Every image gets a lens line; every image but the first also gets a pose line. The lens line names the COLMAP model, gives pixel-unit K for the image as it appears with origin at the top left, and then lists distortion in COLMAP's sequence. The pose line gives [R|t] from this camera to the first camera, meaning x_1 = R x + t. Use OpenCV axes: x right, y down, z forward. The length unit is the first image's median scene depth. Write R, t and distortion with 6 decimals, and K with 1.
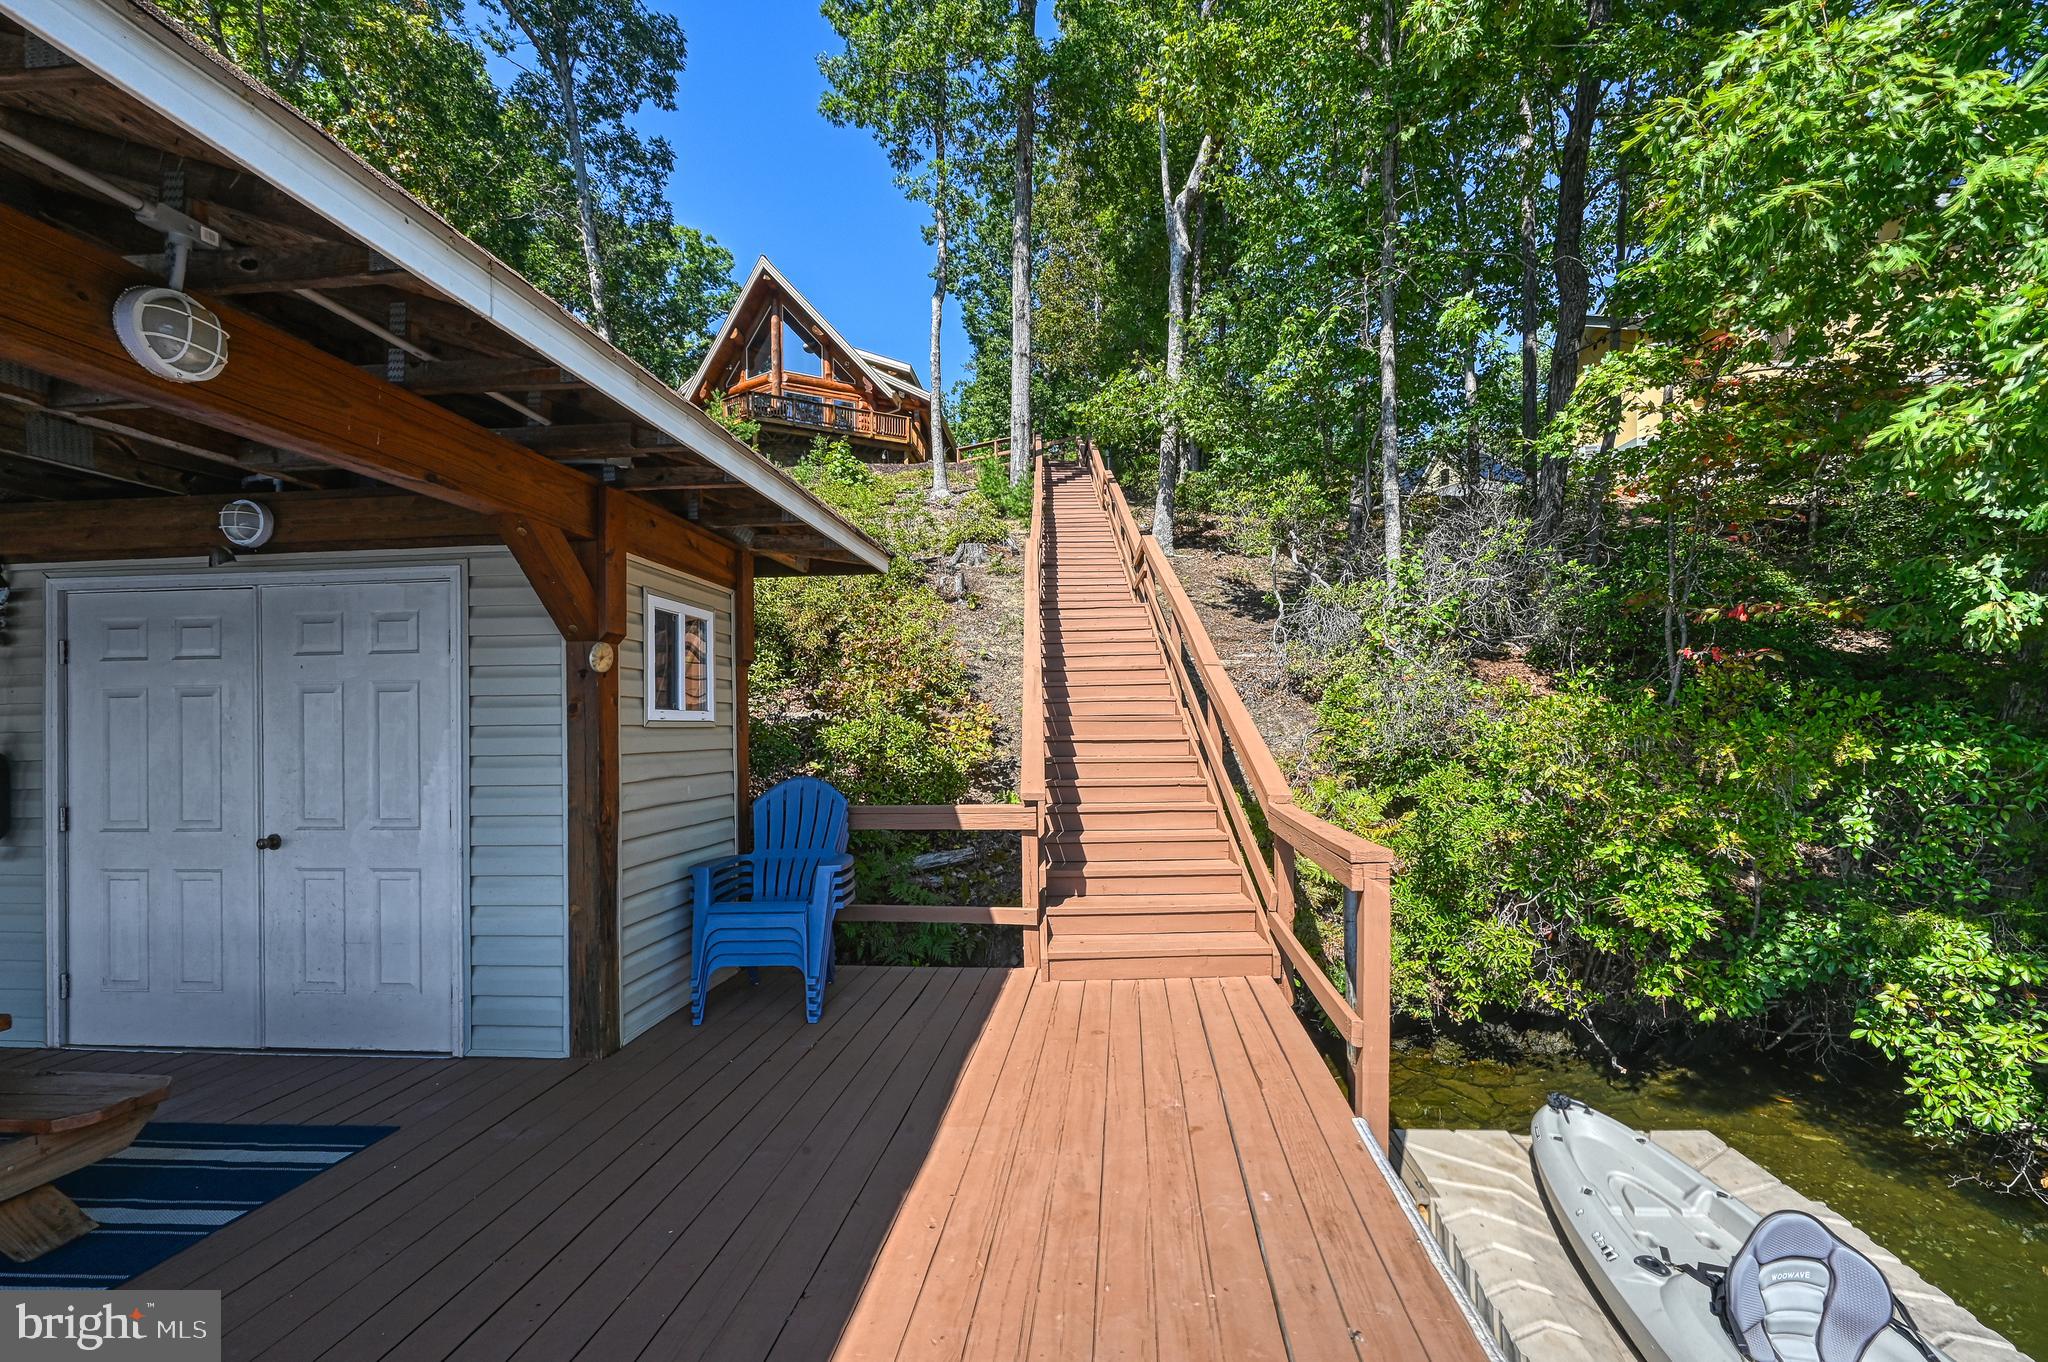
lens RADIAL K [[827.5, 0, 1074.0], [0, 827.5, 723.1], [0, 0, 1]] dist [-0.002648, 0.001341]
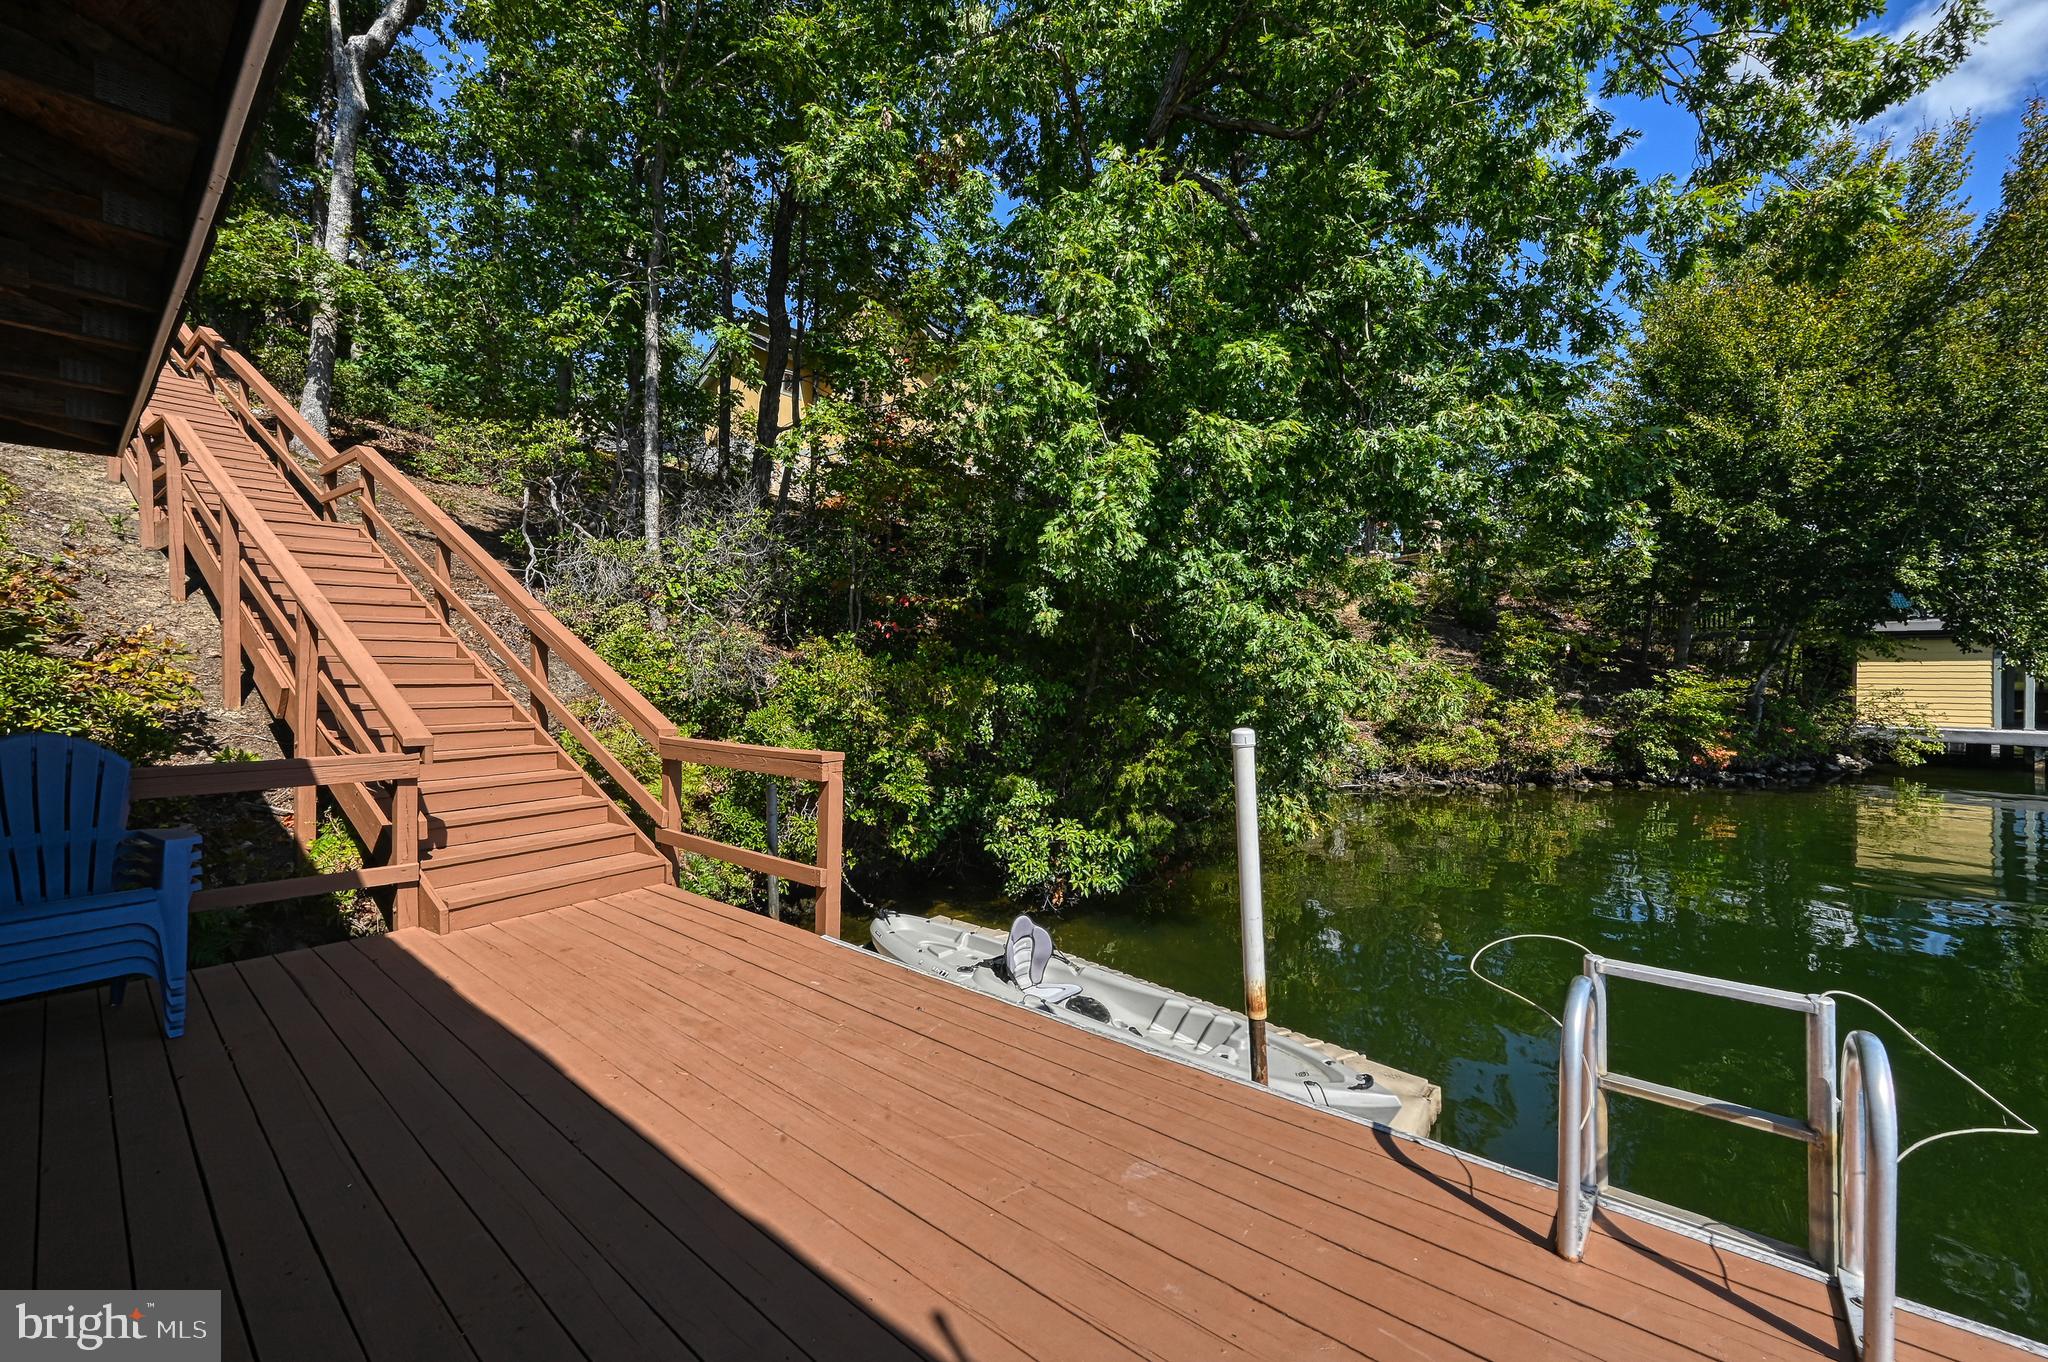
lens RADIAL K [[827.5, 0, 1008.6], [0, 827.5, 670.5], [0, 0, 1]] dist [-0.002648, 0.001341]
pose [[0.598474, 0.013404, 0.801030, -0.464084], [-0.010021, 0.999907, -0.009244, 0.011803], [-0.801080, -0.002495, 0.598552, -0.103715]]
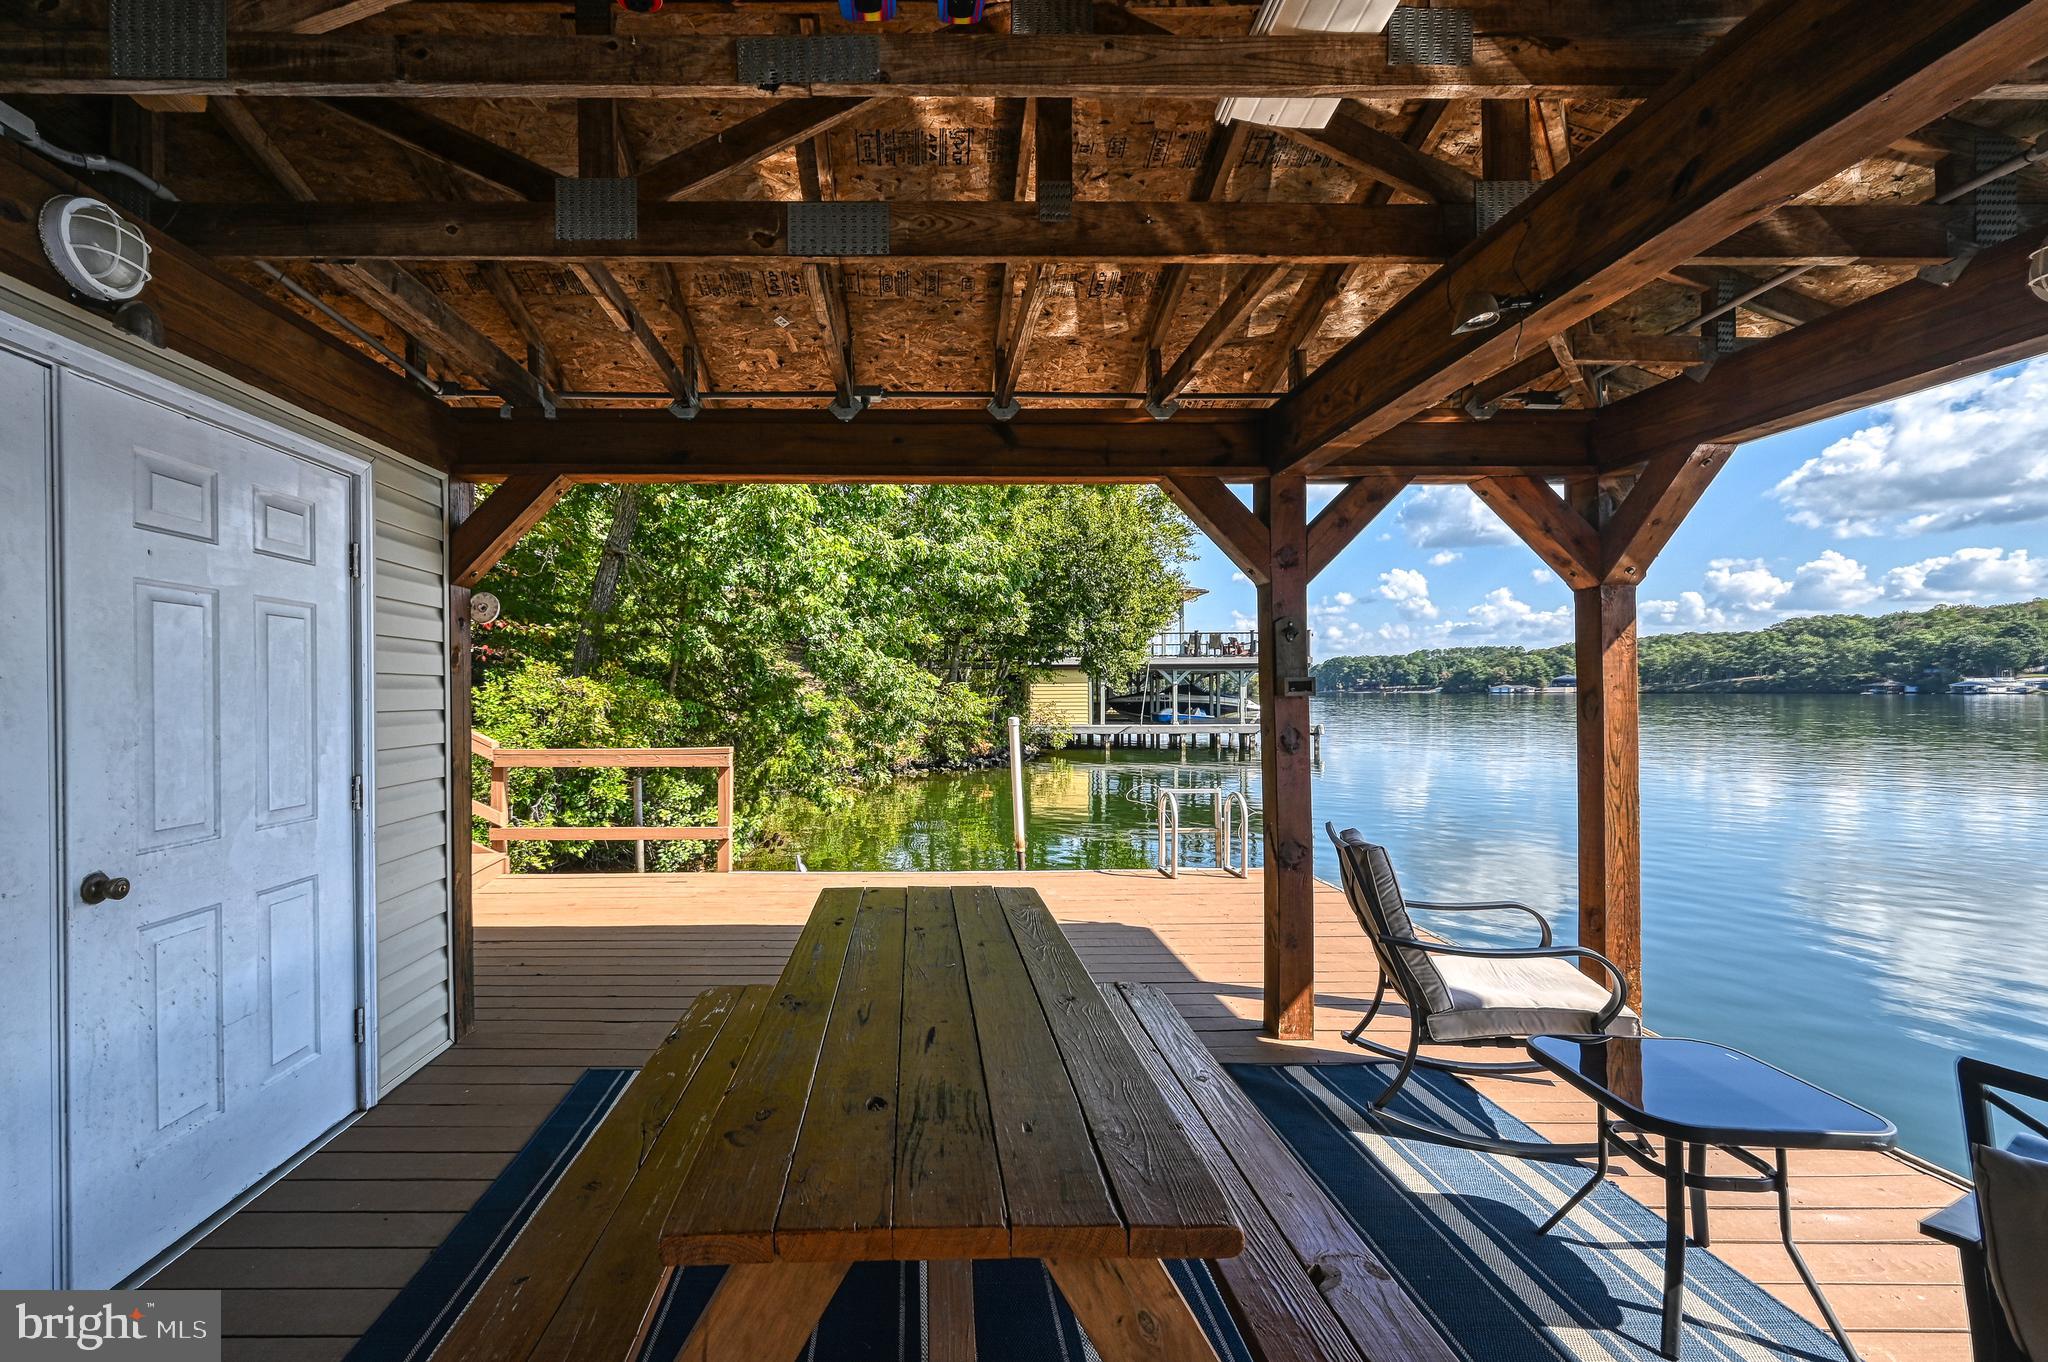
lens RADIAL K [[827.5, 0, 928.4], [0, 827.5, 692.8], [0, 0, 1]] dist [-0.002648, 0.001341]
pose [[-0.070035, 0.010124, 0.997493, -1.355359], [0.000042, 0.999949, -0.010146, 0.026825], [-0.997545, -0.000668, -0.070031, 0.477310]]
